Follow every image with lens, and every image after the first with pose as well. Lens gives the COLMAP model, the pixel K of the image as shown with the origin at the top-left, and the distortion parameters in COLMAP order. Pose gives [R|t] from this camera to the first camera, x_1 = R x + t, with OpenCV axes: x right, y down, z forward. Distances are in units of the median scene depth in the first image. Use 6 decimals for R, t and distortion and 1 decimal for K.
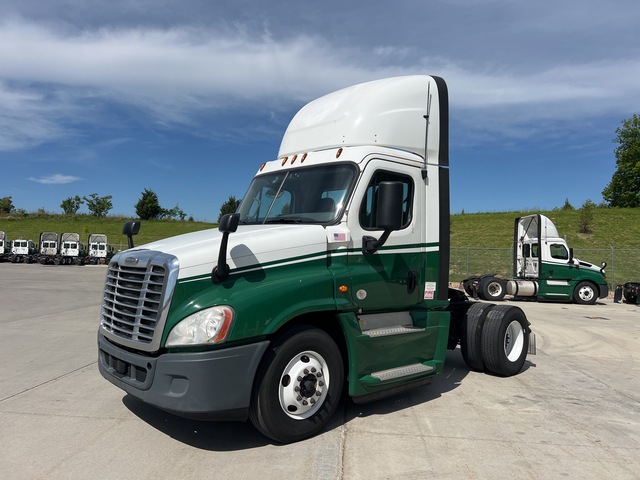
lens RADIAL K [[465.4, 0, 317.4], [0, 465.4, 241.5], [0, 0, 1]] dist [0.001969, -0.000675]
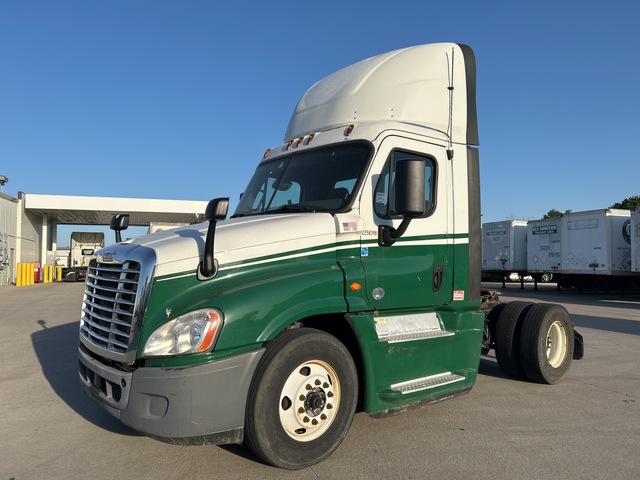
lens RADIAL K [[468.7, 0, 321.2], [0, 468.7, 243.9], [0, 0, 1]] dist [-0.002923, -0.000808]
pose [[0.998937, -0.016501, -0.043032, 0.028862], [0.016464, 0.999864, -0.001208, 0.022081], [0.043046, 0.000498, 0.999073, 0.134354]]
